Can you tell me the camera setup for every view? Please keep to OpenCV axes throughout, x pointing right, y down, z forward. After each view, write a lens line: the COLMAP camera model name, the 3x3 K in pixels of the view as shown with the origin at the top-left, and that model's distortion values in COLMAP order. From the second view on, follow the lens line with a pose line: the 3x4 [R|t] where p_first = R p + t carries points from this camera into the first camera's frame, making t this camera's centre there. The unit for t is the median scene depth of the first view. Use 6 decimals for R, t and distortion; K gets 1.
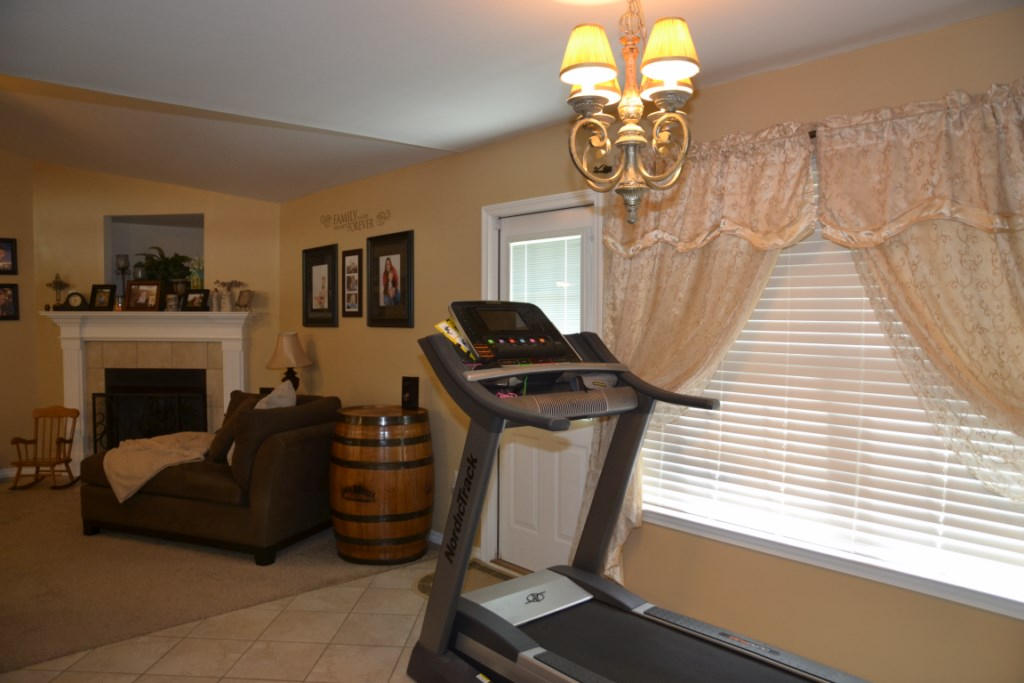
lens RADIAL K [[721.7, 0, 516.4], [0, 721.7, 335.3], [0, 0, 1]] dist [-0.114960, 0.087402]
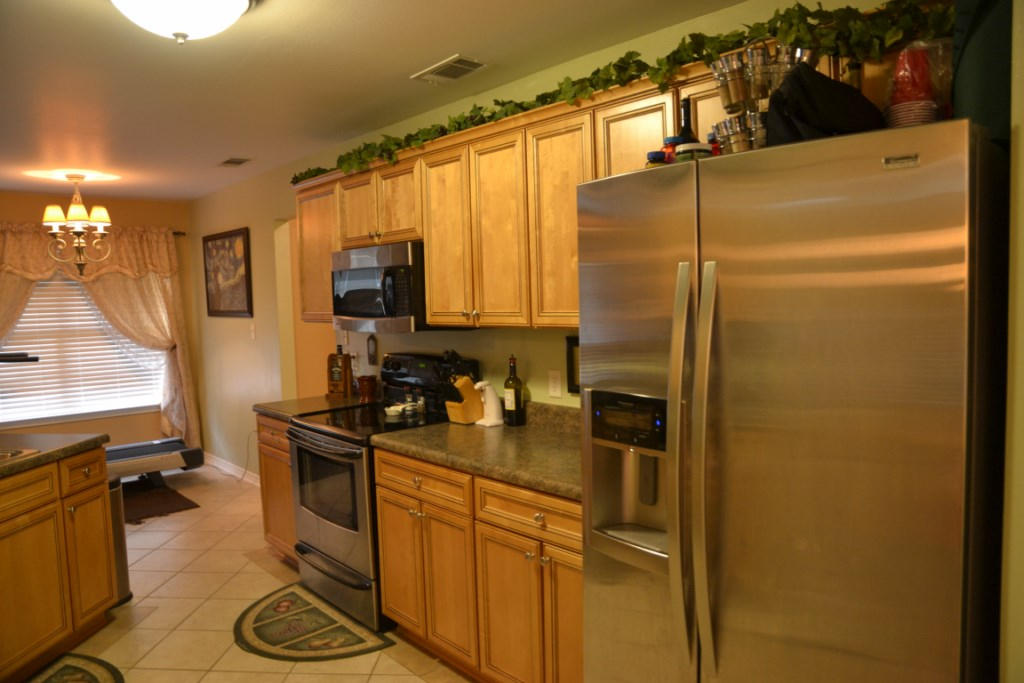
lens RADIAL K [[721.7, 0, 509.7], [0, 721.7, 341.4], [0, 0, 1]] dist [-0.114960, 0.087402]
pose [[0.016985, -0.065944, 0.997679, -0.861669], [0.062779, 0.995924, 0.064759, 0.007612], [-0.997883, 0.061533, 0.021056, -0.227780]]
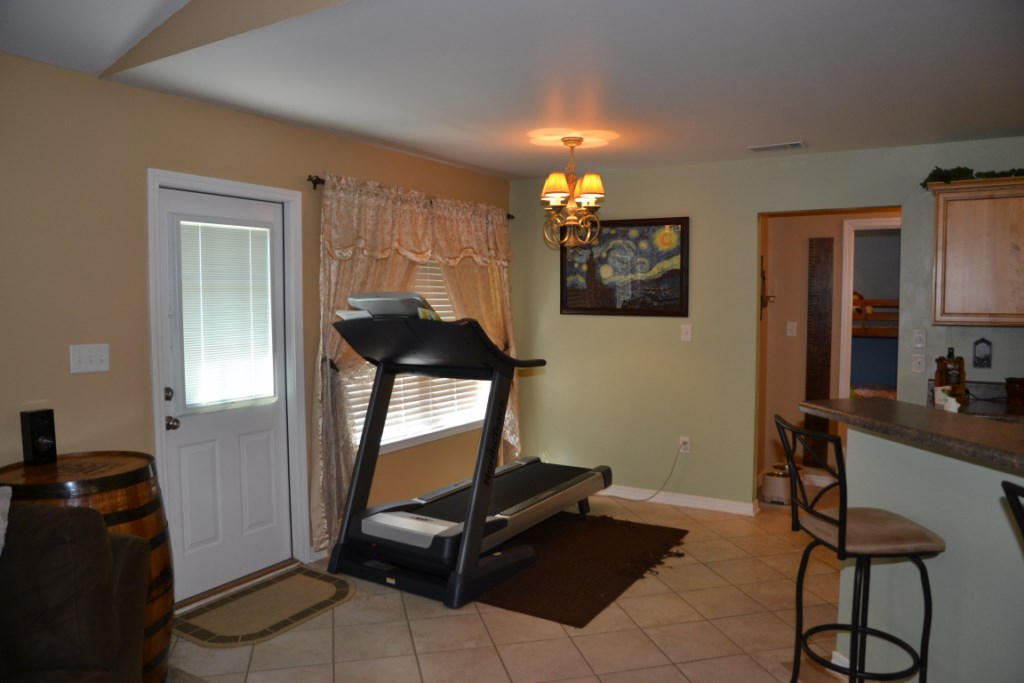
lens RADIAL K [[721.7, 0, 503.8], [0, 721.7, 343.0], [0, 0, 1]] dist [-0.114960, 0.087402]
pose [[-0.284212, -0.059330, 0.956924, -0.670929], [0.031814, 0.996950, 0.071261, -0.023645], [-0.958233, 0.050697, -0.281458, 0.643442]]
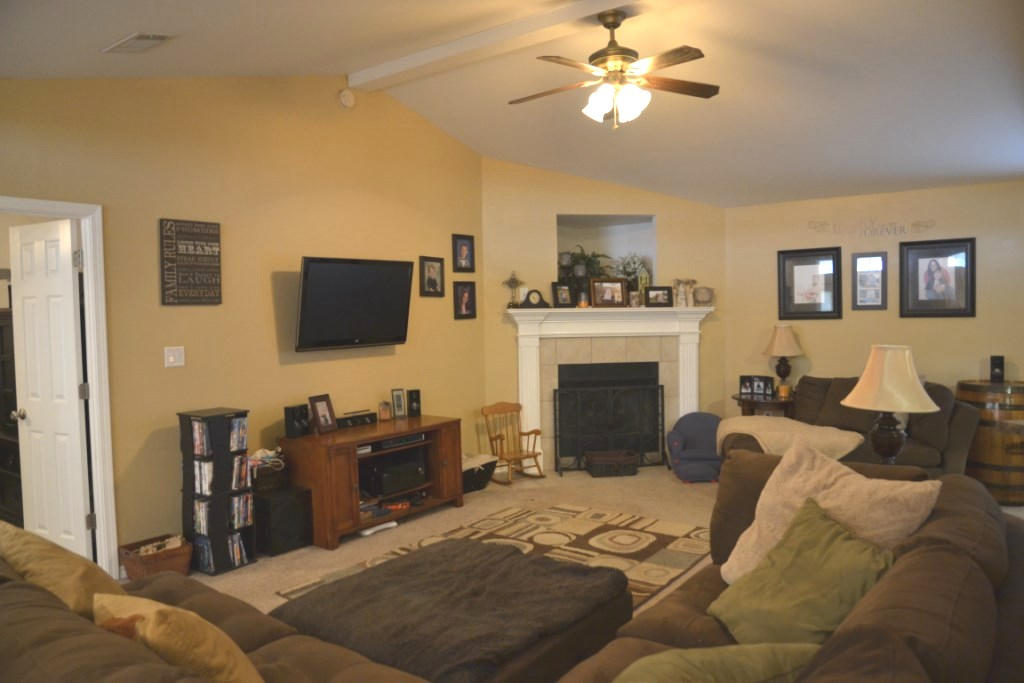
lens RADIAL K [[721.7, 0, 516.4], [0, 721.7, 343.9], [0, 0, 1]] dist [-0.114960, 0.087402]
pose [[0.980492, -0.023996, 0.195089, -0.979457], [0.021853, 0.999675, 0.013133, 0.002591], [-0.195341, -0.008613, 0.980698, -0.014261]]
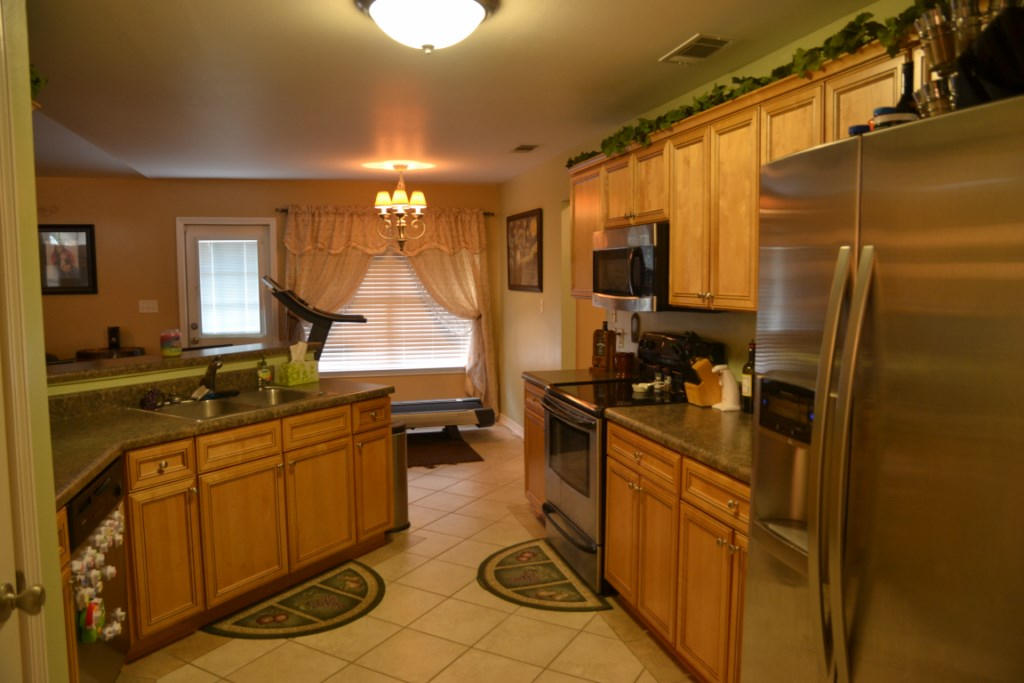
lens RADIAL K [[721.7, 0, 512.1], [0, 721.7, 341.6], [0, 0, 1]] dist [-0.114960, 0.087402]
pose [[0.449512, -0.078560, 0.889813, -0.863818], [0.033755, 0.996908, 0.070963, 0.011430], [-0.892637, -0.001863, 0.450773, -0.300635]]
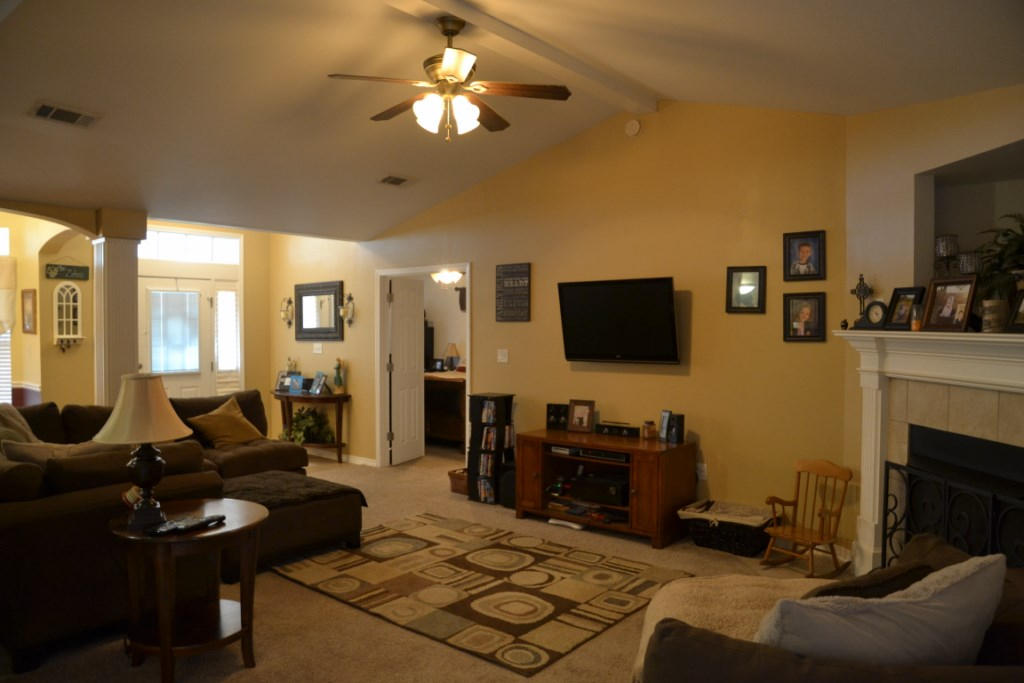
lens RADIAL K [[721.7, 0, 509.1], [0, 721.7, 340.5], [0, 0, 1]] dist [-0.114960, 0.087402]
pose [[0.137641, 0.022751, -0.990221, -0.034663], [-0.034526, 0.999239, 0.018159, -0.028444], [0.989880, 0.031689, 0.138322, 0.652130]]
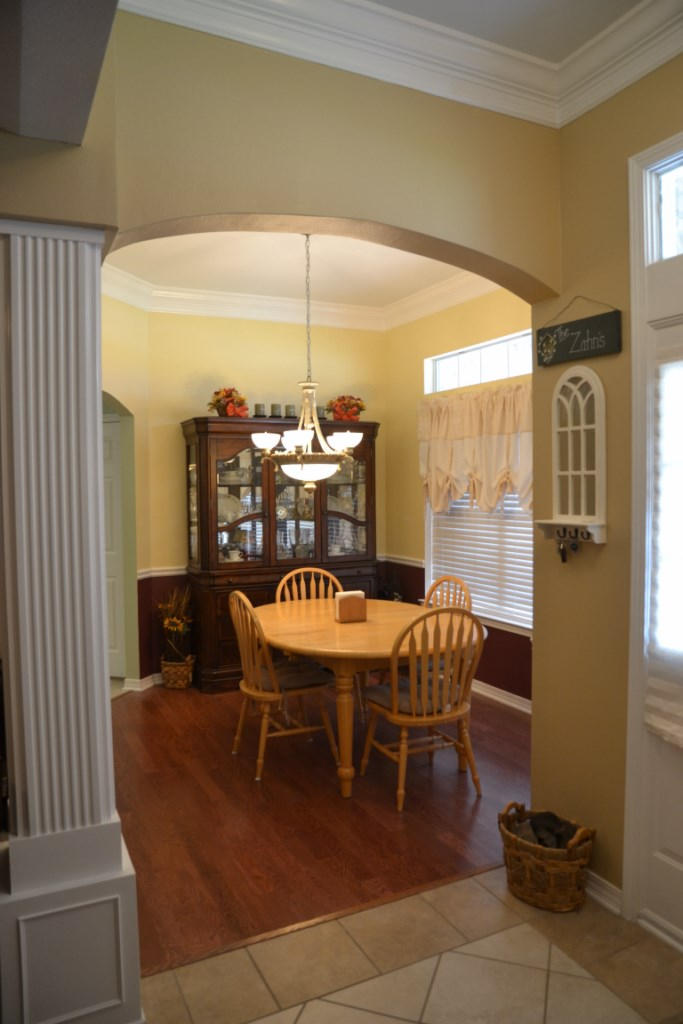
lens RADIAL K [[721.7, 0, 346.1], [0, 721.7, 513.6], [0, 0, 1]] dist [-0.114960, 0.087402]
pose [[-0.962984, 0.000364, 0.269557, -1.399154], [0.020544, 0.997190, 0.072046, -0.025477], [-0.268773, 0.074917, -0.960286, 0.522980]]
